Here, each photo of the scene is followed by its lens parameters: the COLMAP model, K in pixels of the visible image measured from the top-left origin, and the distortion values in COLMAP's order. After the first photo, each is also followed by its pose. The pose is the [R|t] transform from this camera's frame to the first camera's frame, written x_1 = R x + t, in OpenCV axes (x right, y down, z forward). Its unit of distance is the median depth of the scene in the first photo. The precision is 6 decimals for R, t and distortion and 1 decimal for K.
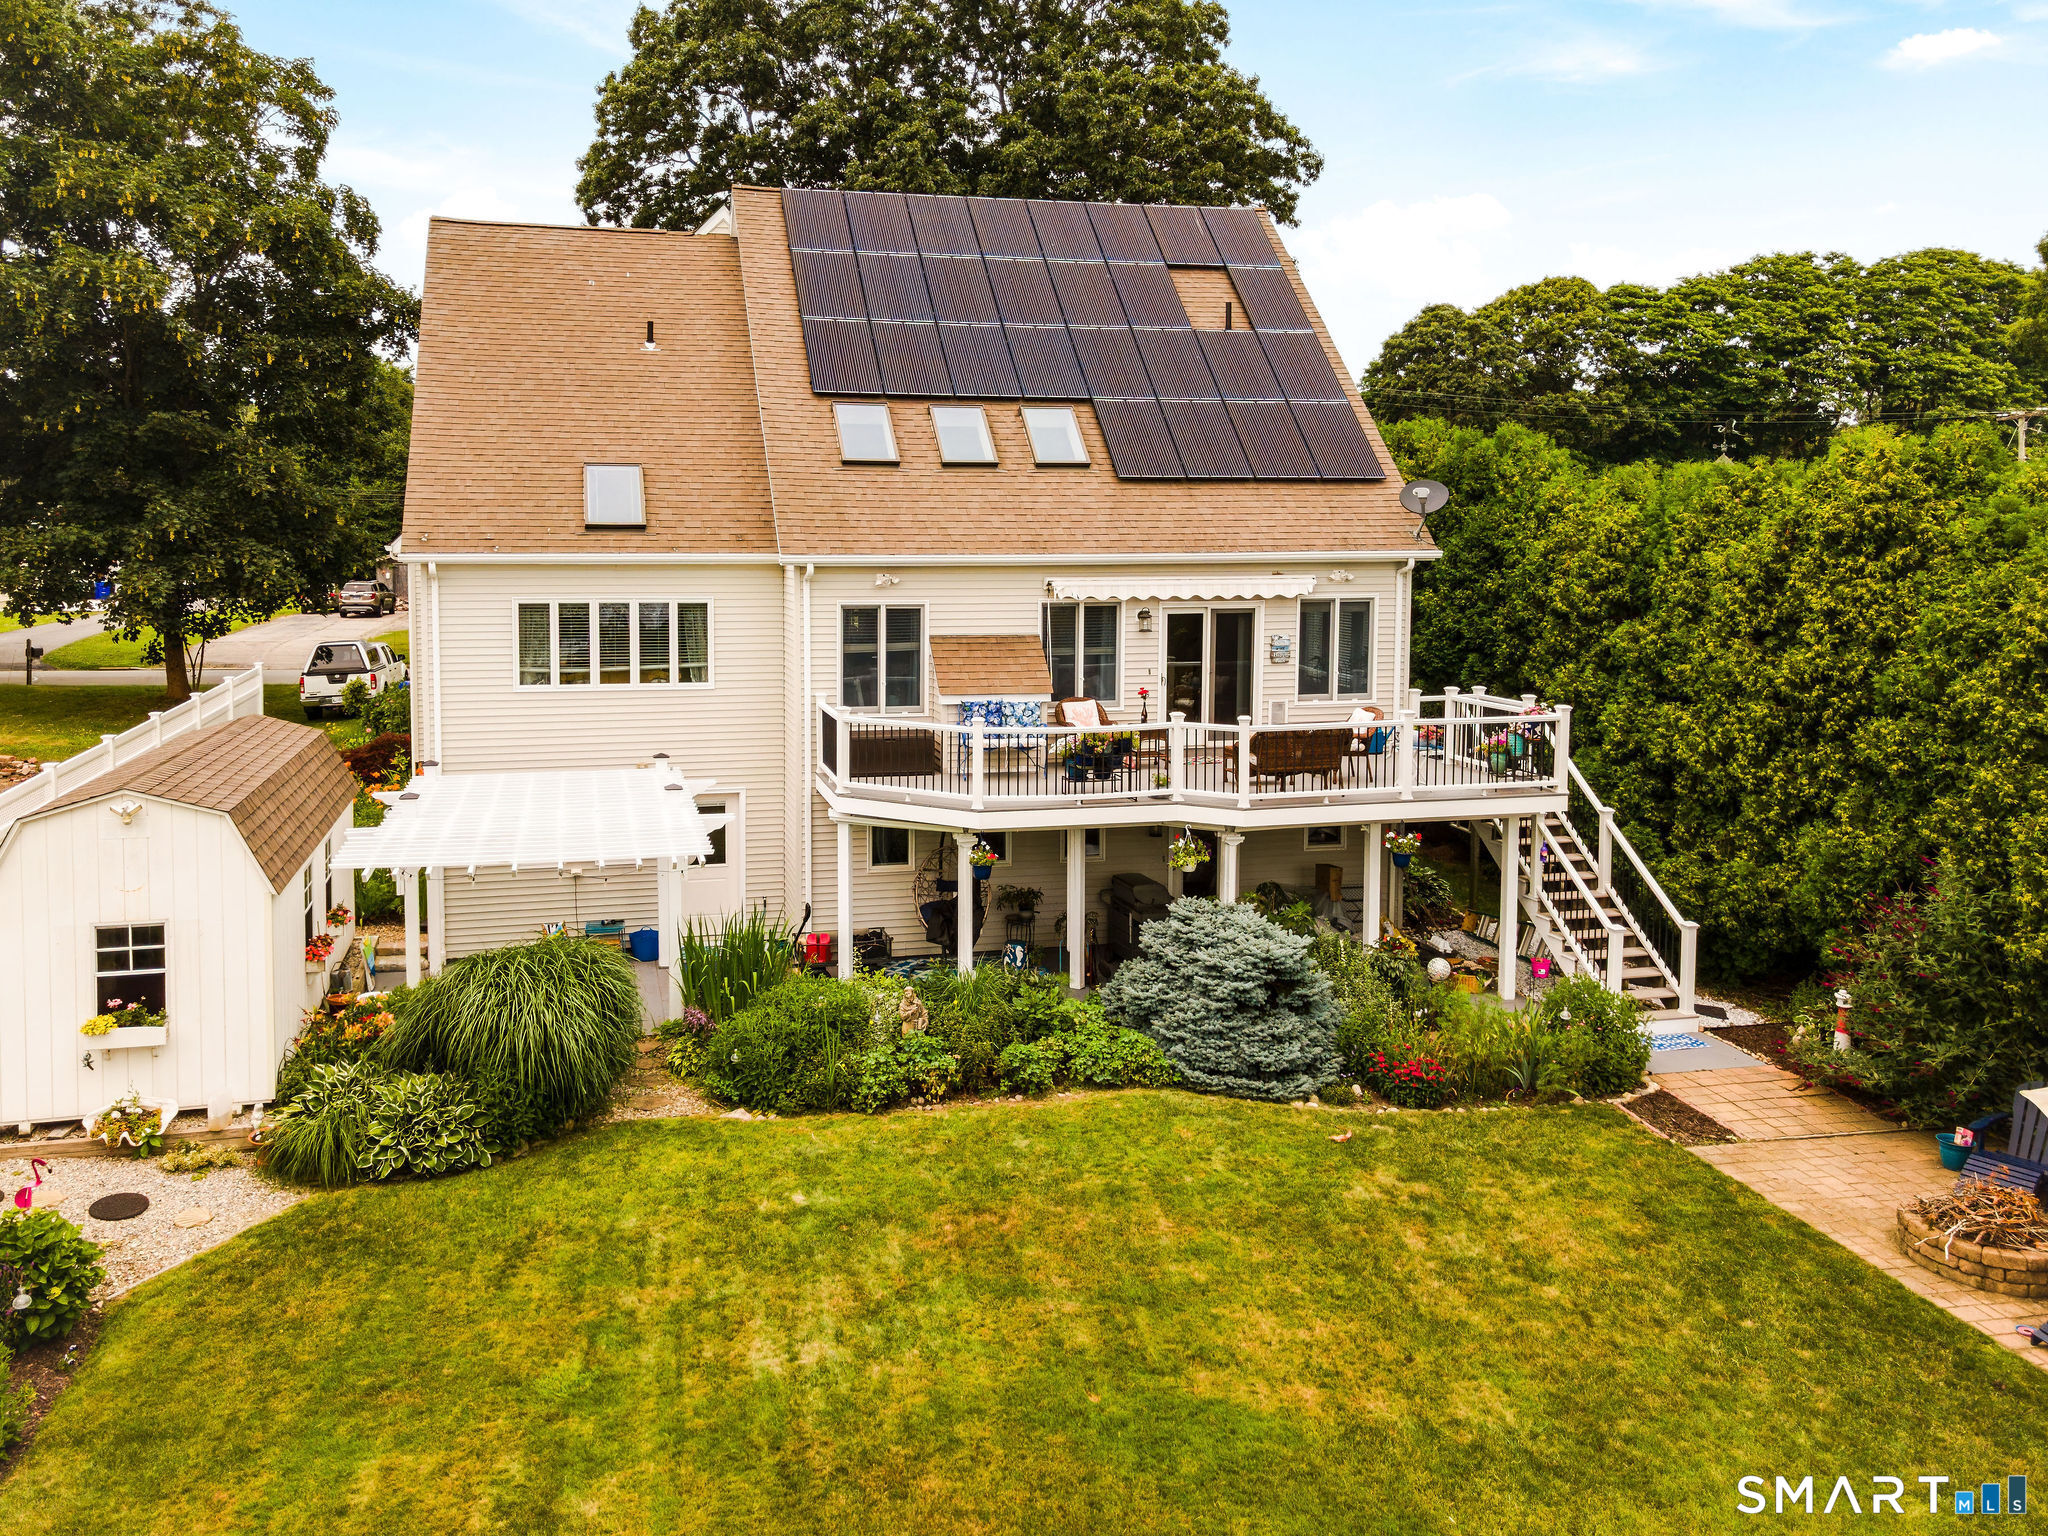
lens RADIAL K [[1536.6, 0, 1024.0], [0, 1536.6, 768.0], [0, 0, 1]] dist [0.025340, 0.033074]
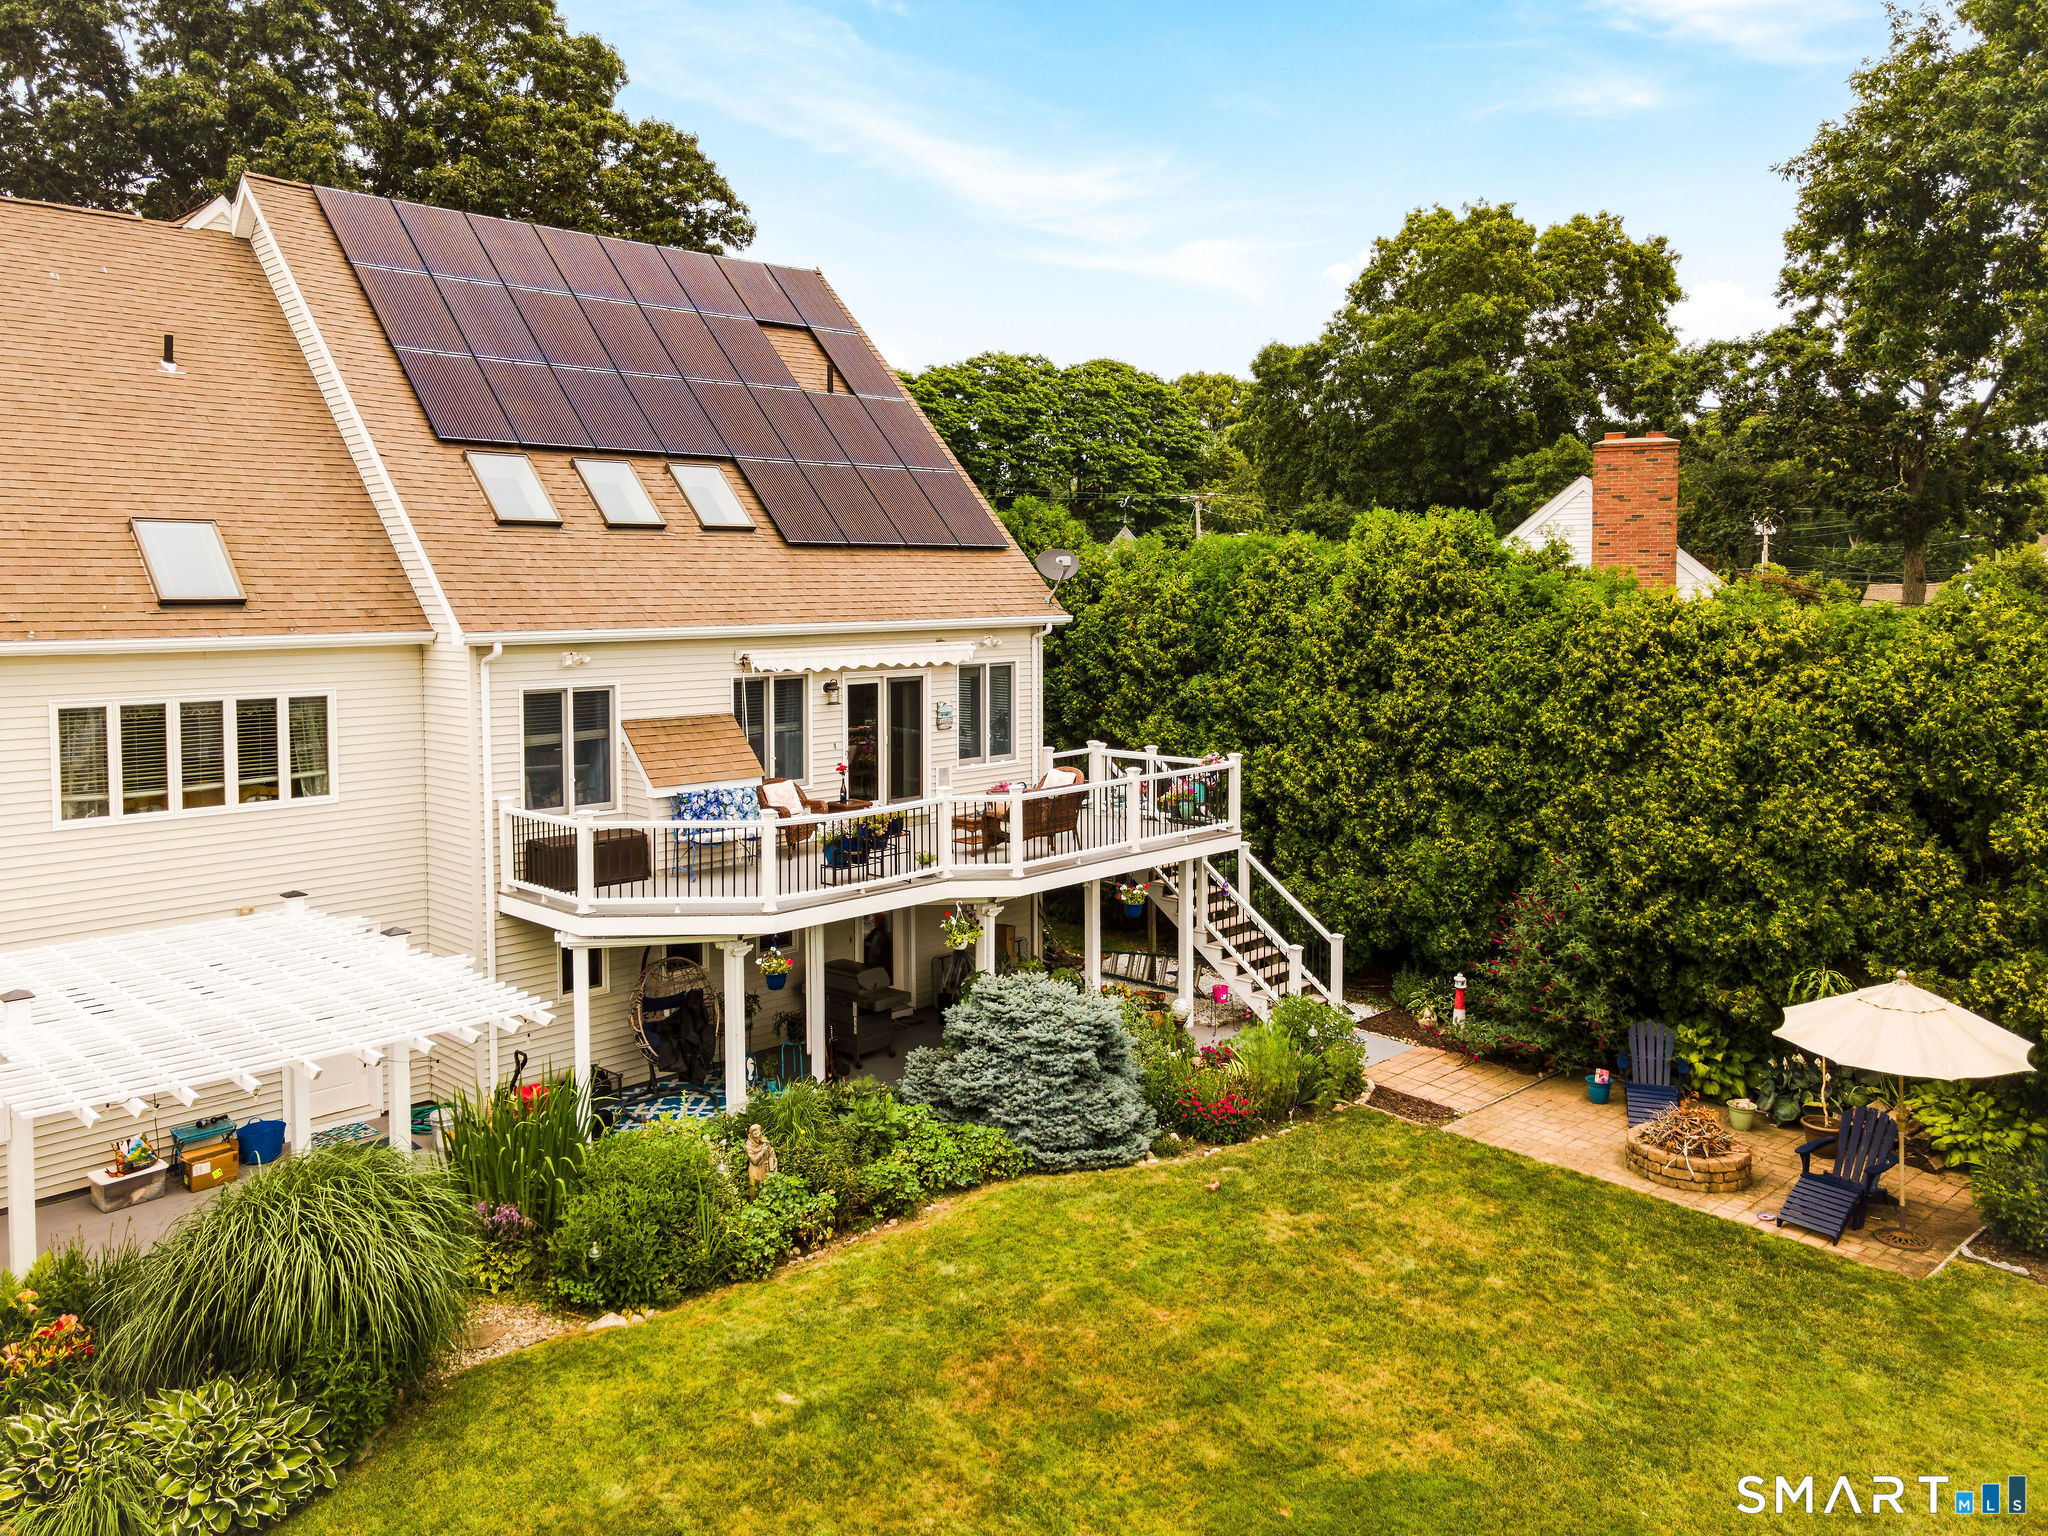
lens RADIAL K [[1499.4, 0, 1024.0], [0, 1499.4, 768.0], [0, 0, 1]] dist [0.019484, 0.039836]
pose [[0.848103, -0.071000, 0.525052, -0.335013], [0.088624, 0.996029, -0.008465, -0.033608], [-0.522366, 0.053711, 0.851028, 0.163361]]
